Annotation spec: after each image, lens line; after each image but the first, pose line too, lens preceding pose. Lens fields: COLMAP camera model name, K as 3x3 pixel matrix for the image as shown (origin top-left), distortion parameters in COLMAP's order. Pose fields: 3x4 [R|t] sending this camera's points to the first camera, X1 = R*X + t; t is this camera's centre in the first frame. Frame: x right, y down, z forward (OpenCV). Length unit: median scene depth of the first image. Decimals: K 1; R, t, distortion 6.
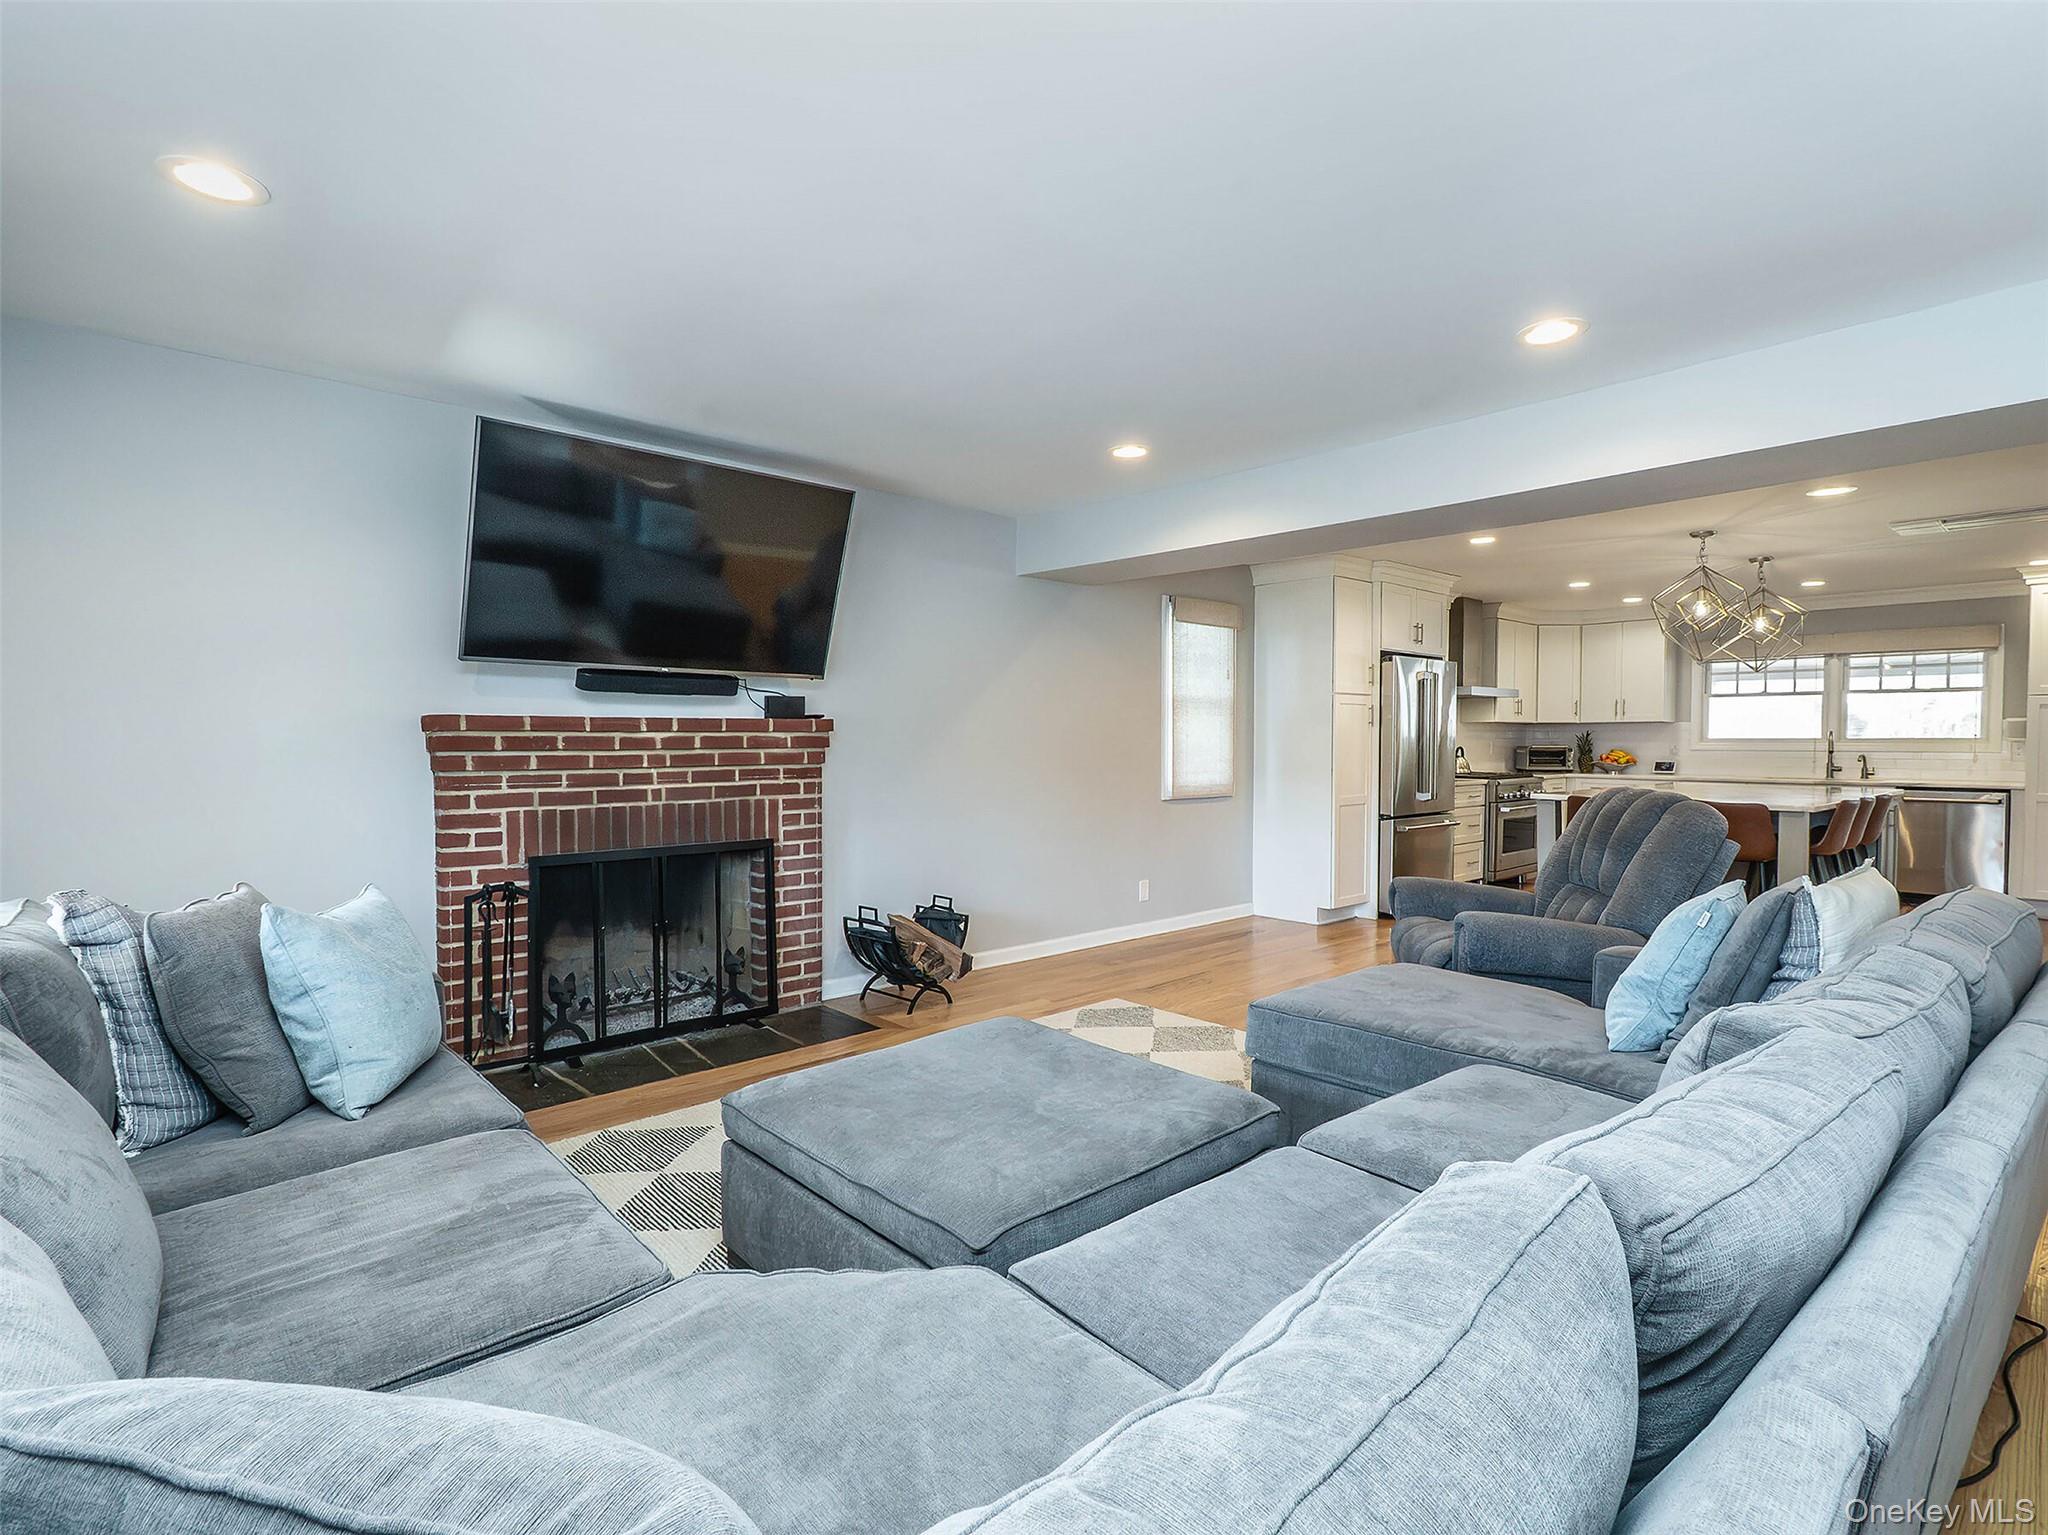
lens RADIAL K [[1026.4, 0, 998.8], [0, 1026.4, 767.8], [0, 0, 1]] dist [-0.001597, -0.000759]
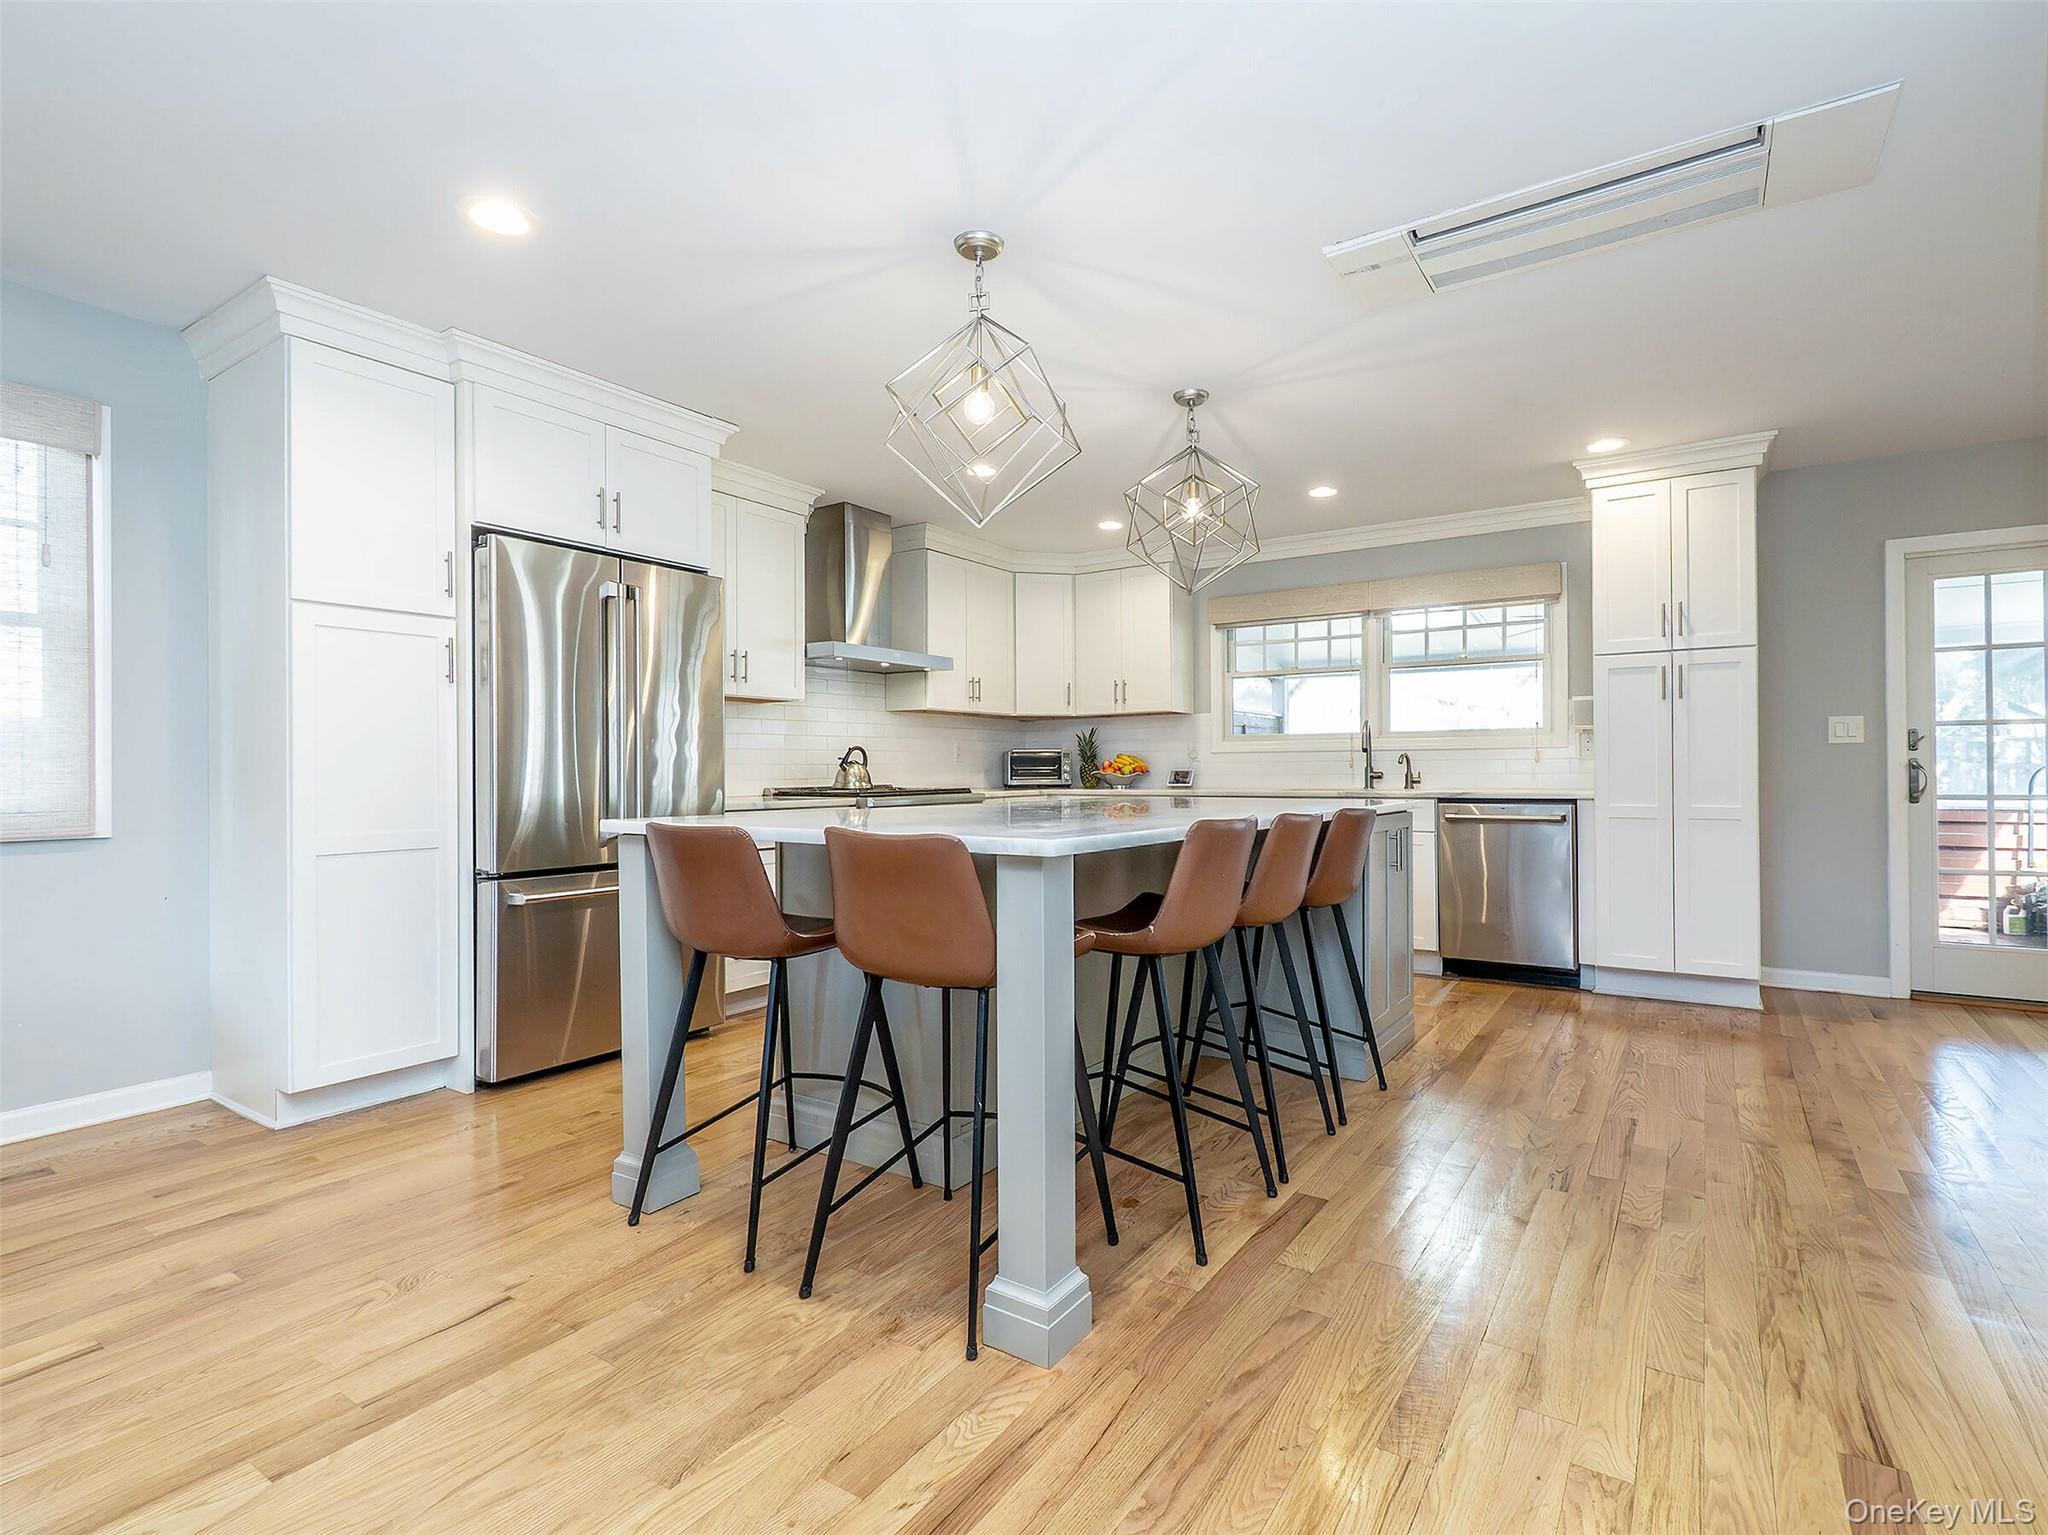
lens RADIAL K [[968.4, 0, 1074.1], [0, 968.4, 771.1], [0, 0, 1]] dist [0.000527, -0.000370]
pose [[0.964338, -0.006631, 0.264590, 0.445096], [0.014826, 0.999470, -0.028986, 0.014037], [-0.264257, 0.031875, 0.963925, 0.421301]]
